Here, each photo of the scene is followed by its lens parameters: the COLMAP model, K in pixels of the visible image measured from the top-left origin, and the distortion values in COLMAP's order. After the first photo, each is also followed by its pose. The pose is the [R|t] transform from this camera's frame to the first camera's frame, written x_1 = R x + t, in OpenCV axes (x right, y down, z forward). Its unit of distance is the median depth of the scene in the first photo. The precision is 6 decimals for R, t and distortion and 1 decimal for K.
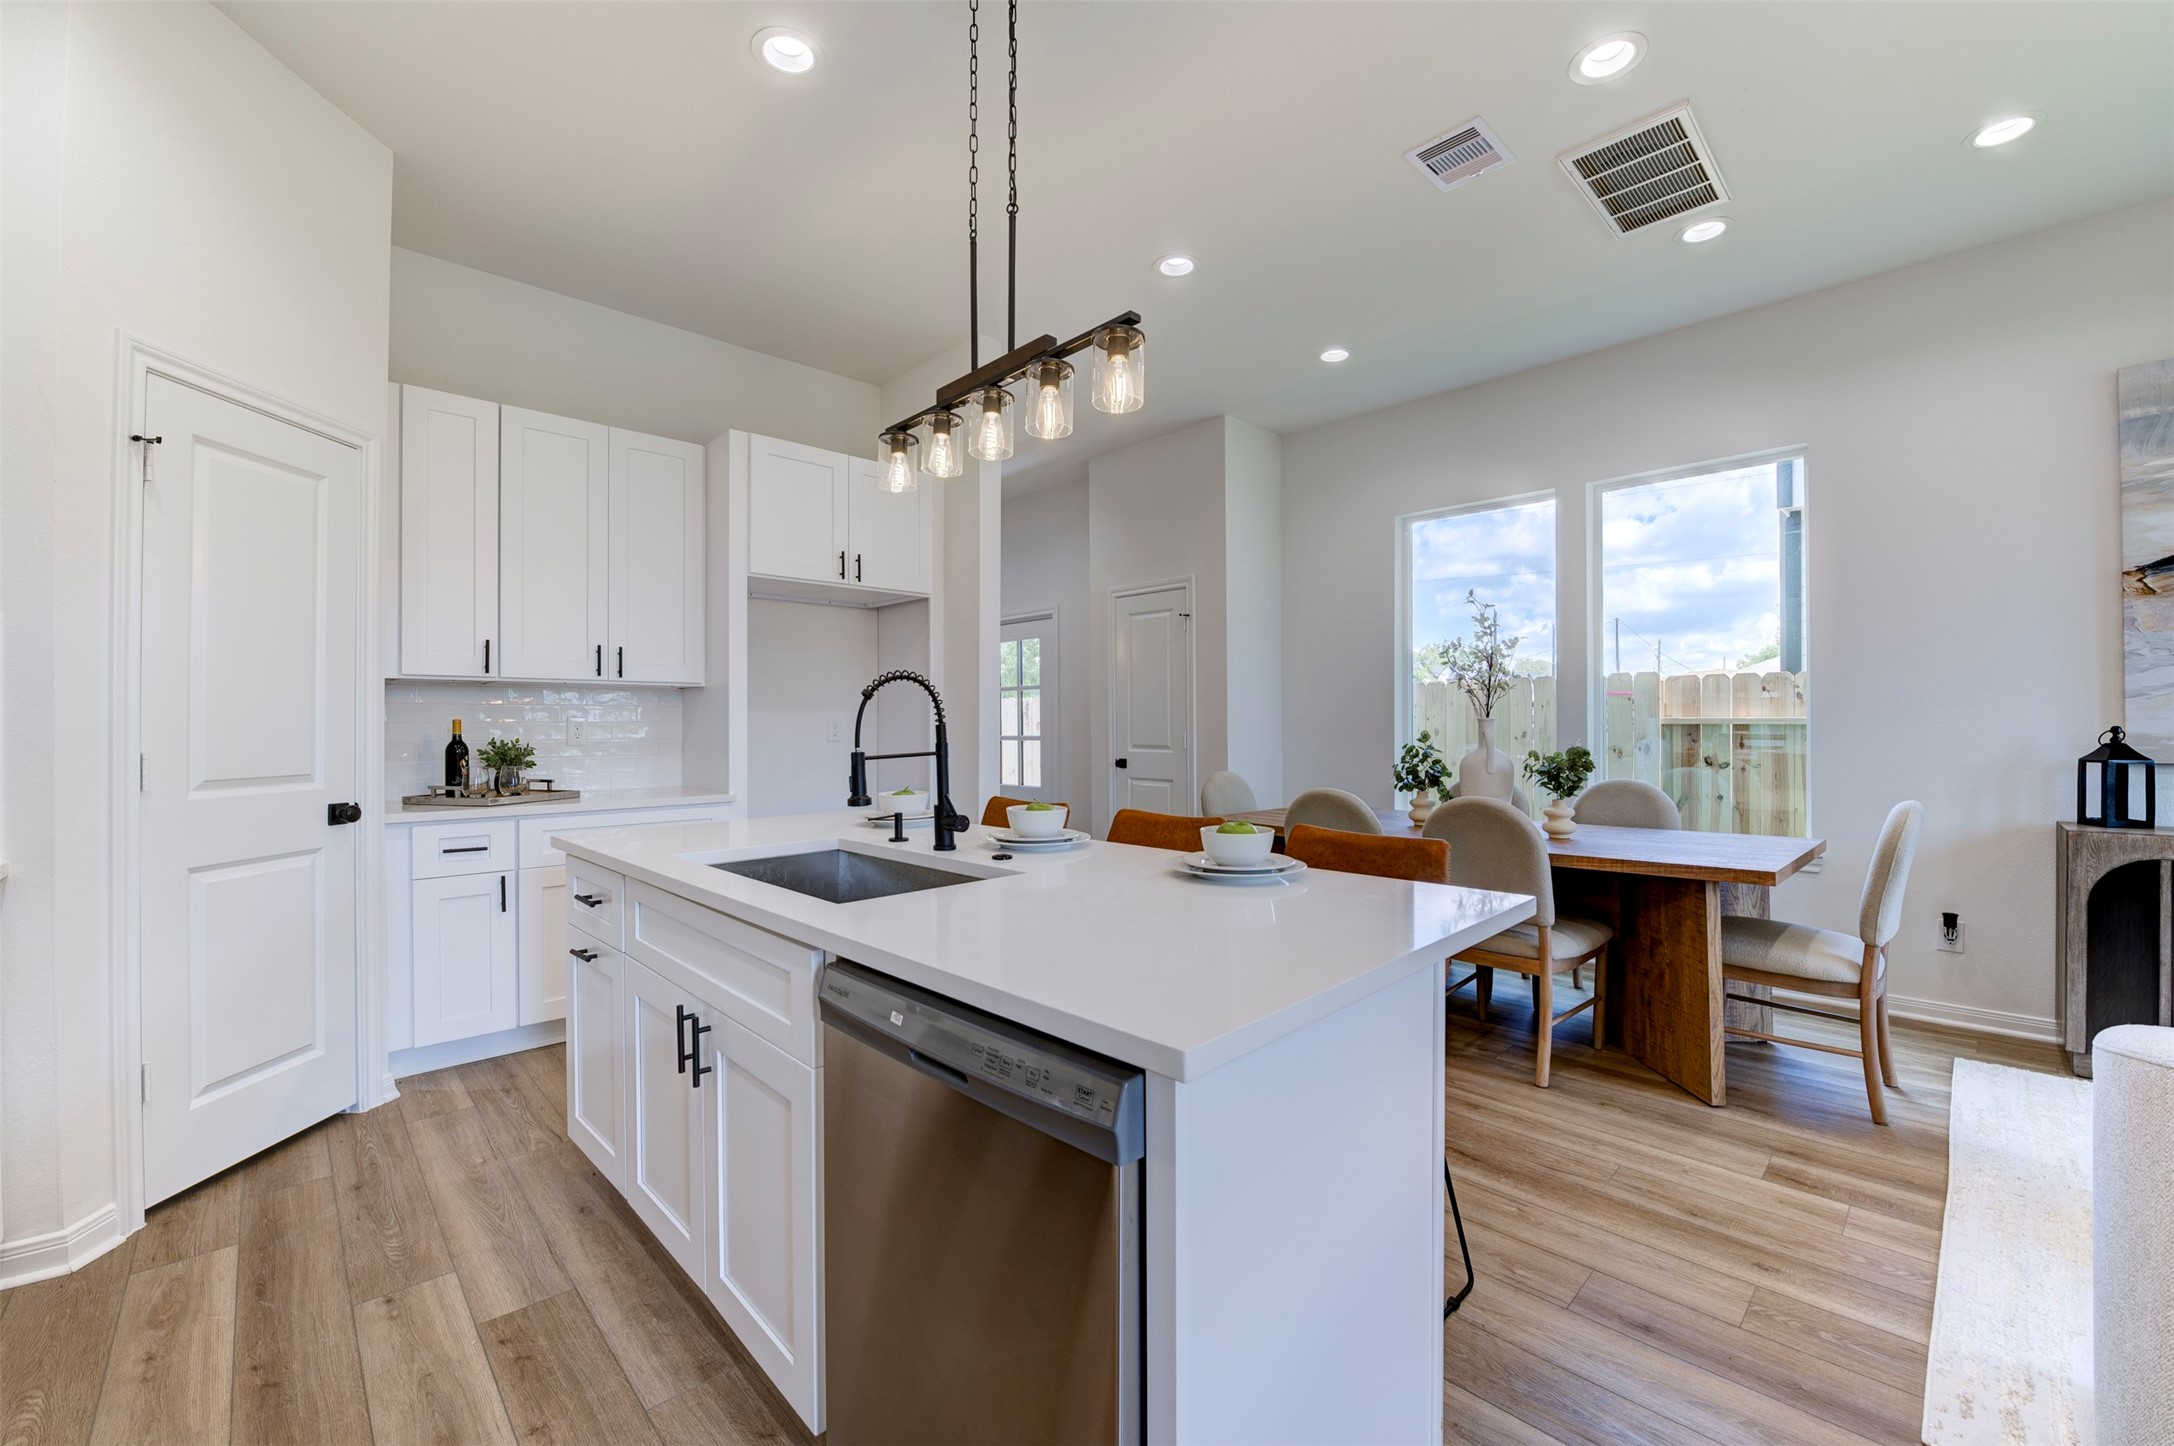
lens RADIAL K [[867.2, 0, 1089.2], [0, 867.2, 723.6], [0, 0, 1]] dist [-0.017314, -0.001244]
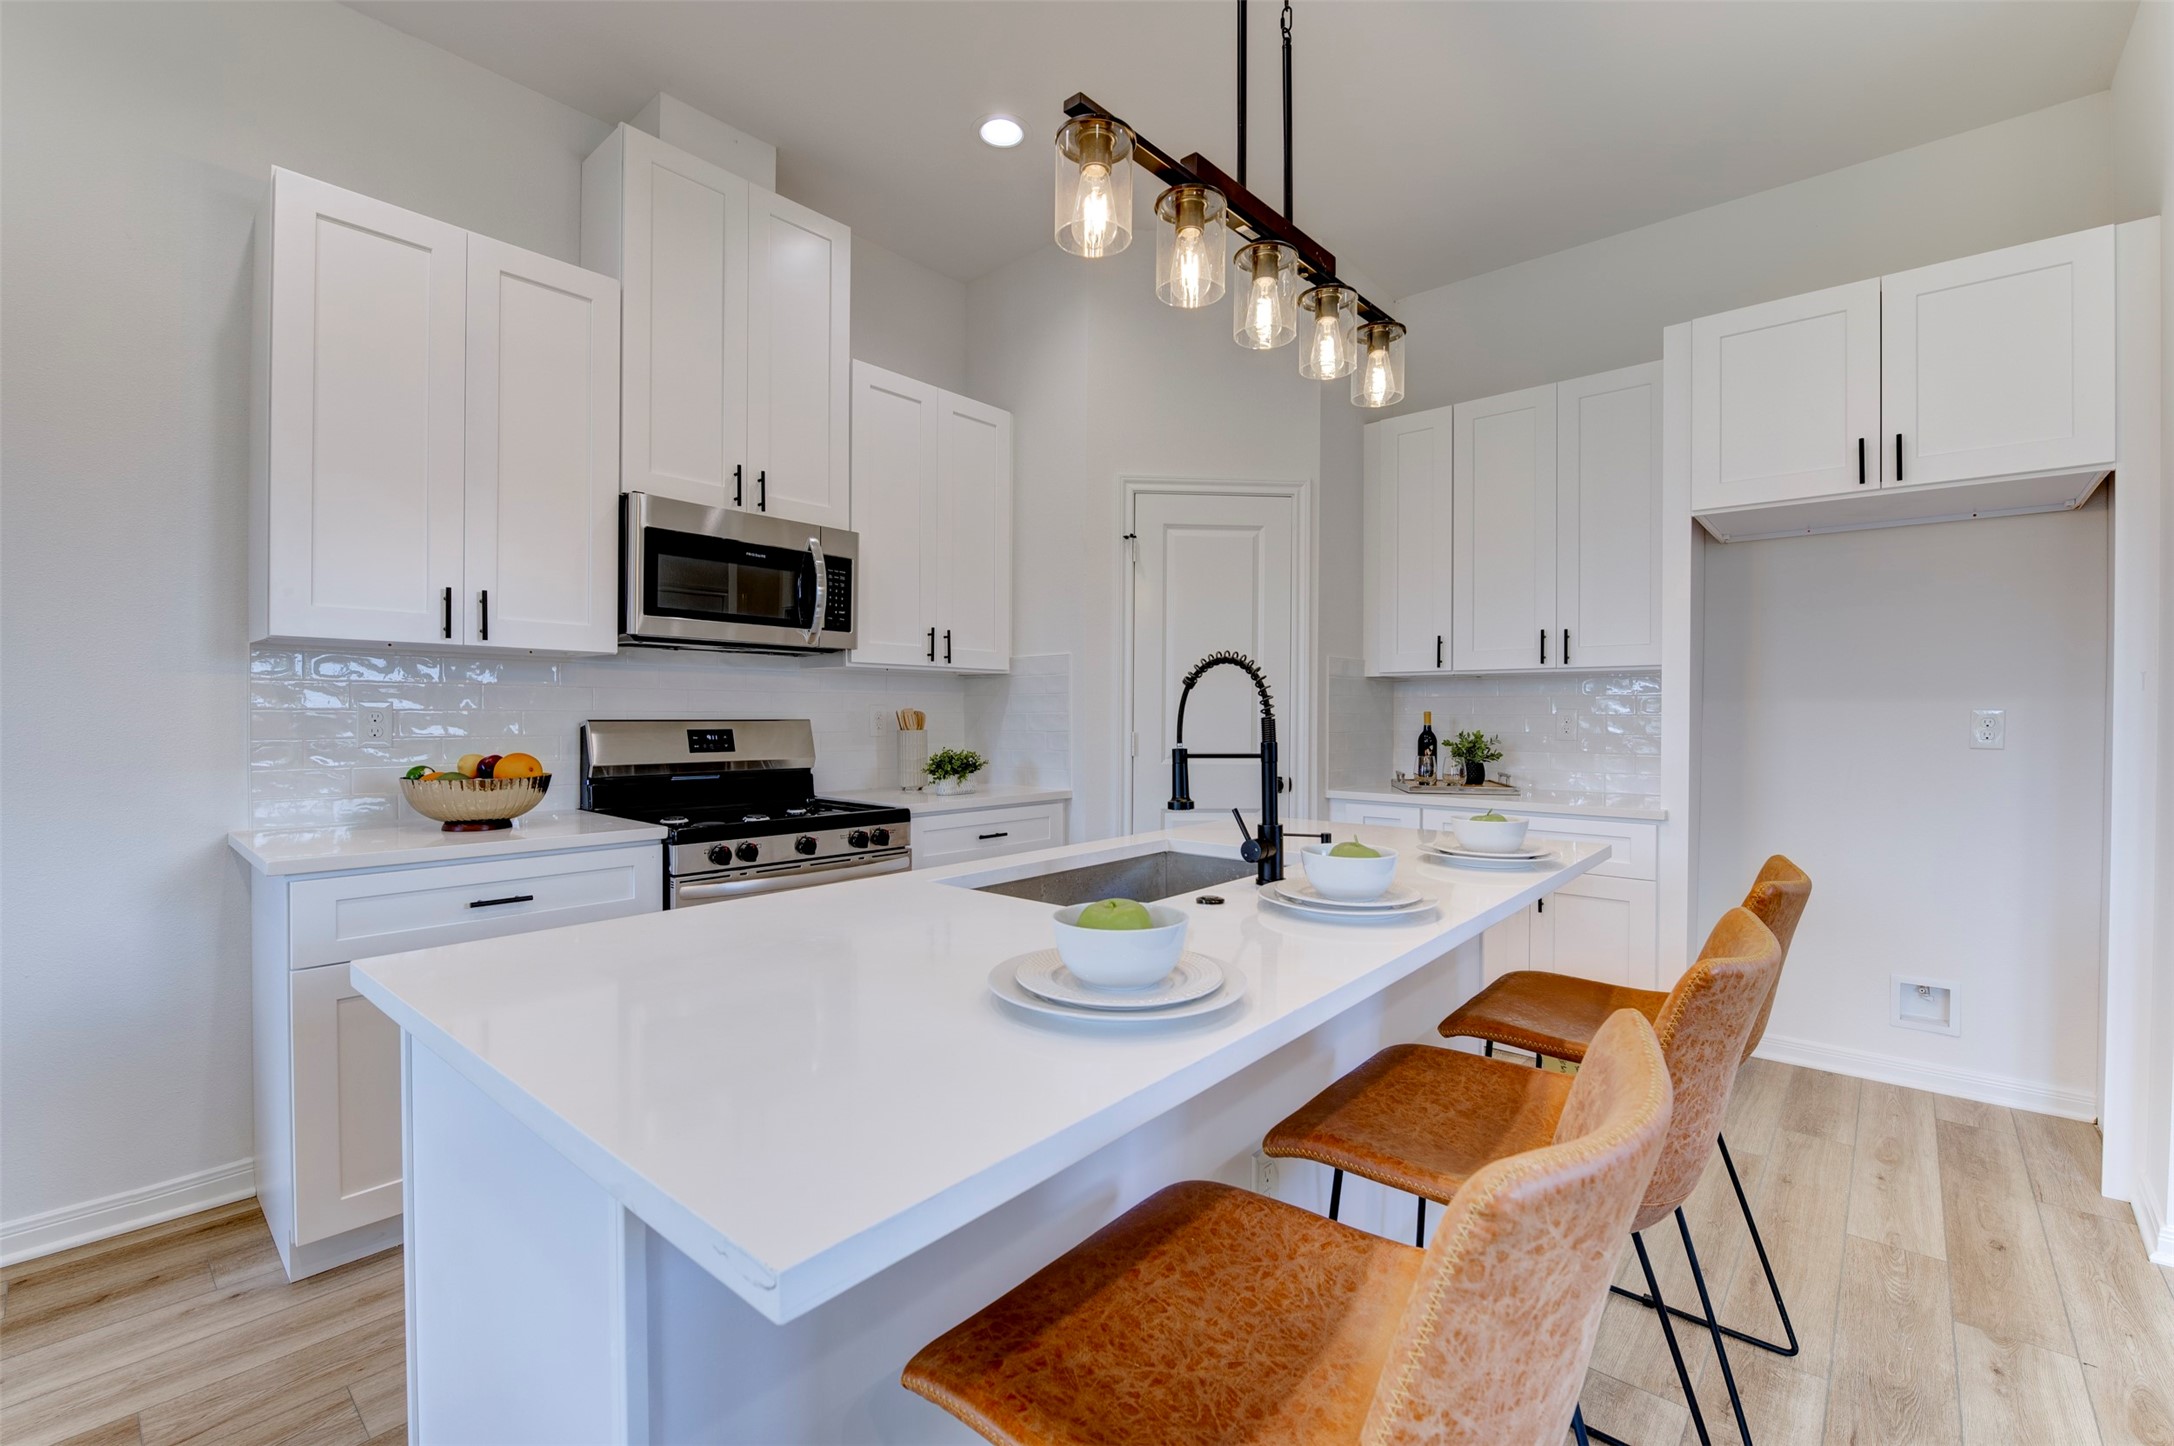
lens RADIAL K [[923.4, 0, 1089.8], [0, 923.4, 723.5], [0, 0, 1]] dist [-0.012257, -0.000166]
pose [[0.084211, 0.011562, -0.996381, 0.424127], [-0.004807, 0.999926, 0.011197, -0.001462], [0.996436, 0.003846, 0.084260, 0.531238]]
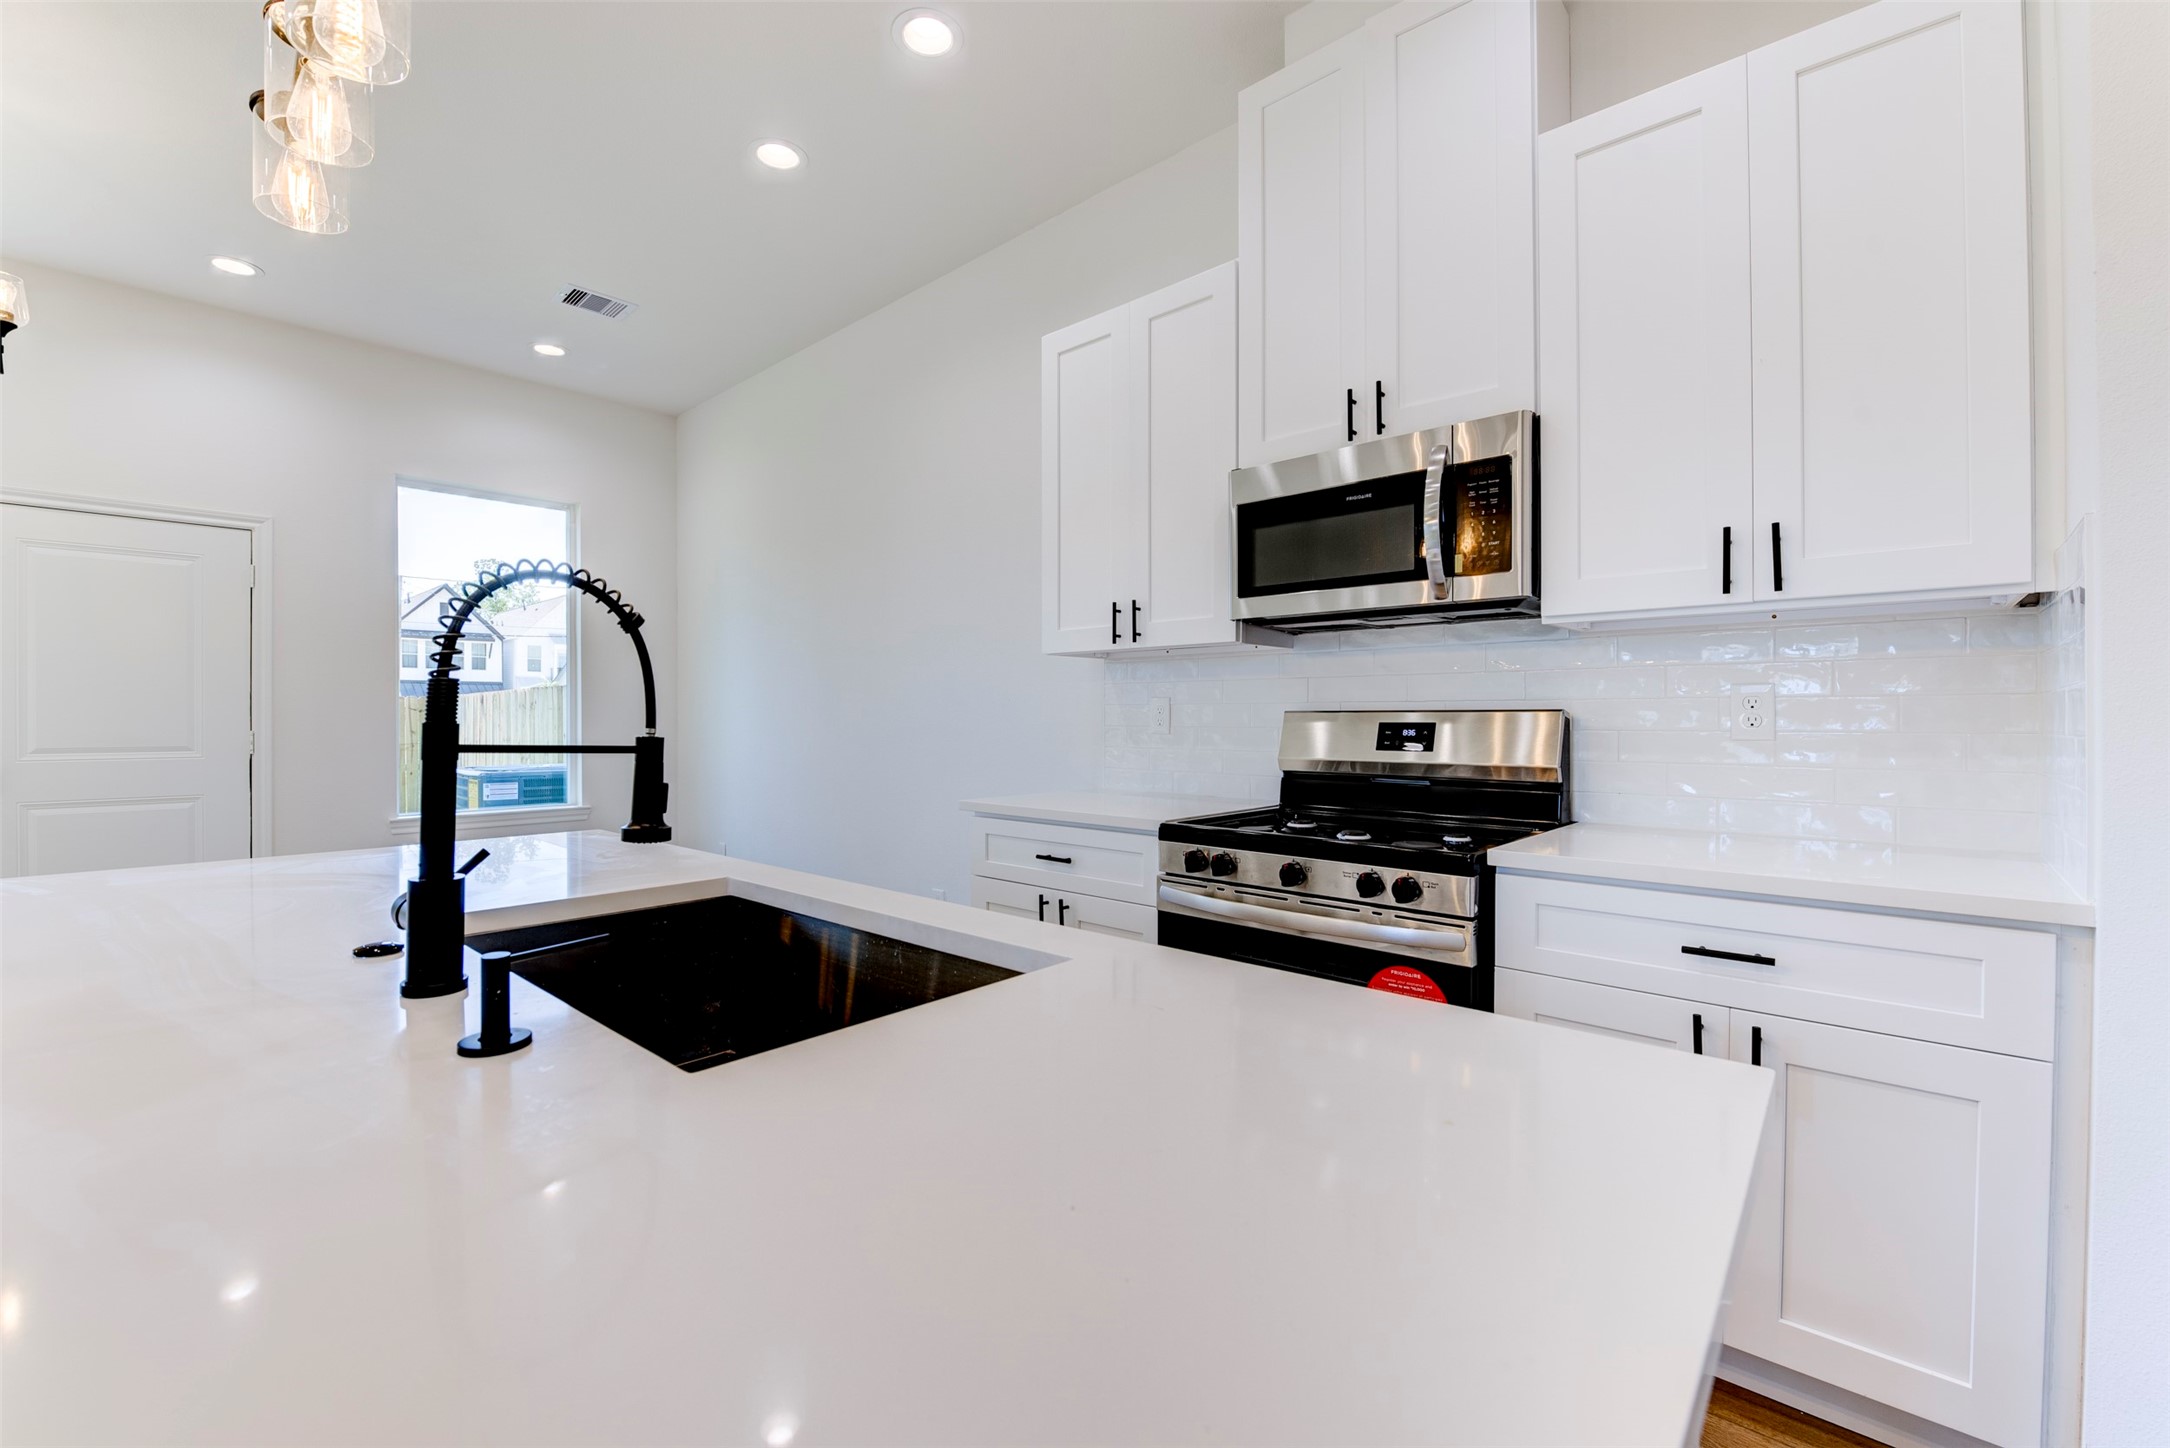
lens RADIAL K [[902.8, 0, 1077.0], [0, 902.8, 723.9], [0, 0, 1]] dist [-0.004270, -0.004775]
pose [[-0.998594, 0.002945, -0.052924, -0.305830], [0.002559, 0.999970, 0.007365, 0.013502], [0.052944, 0.007219, -0.998571, 0.987540]]
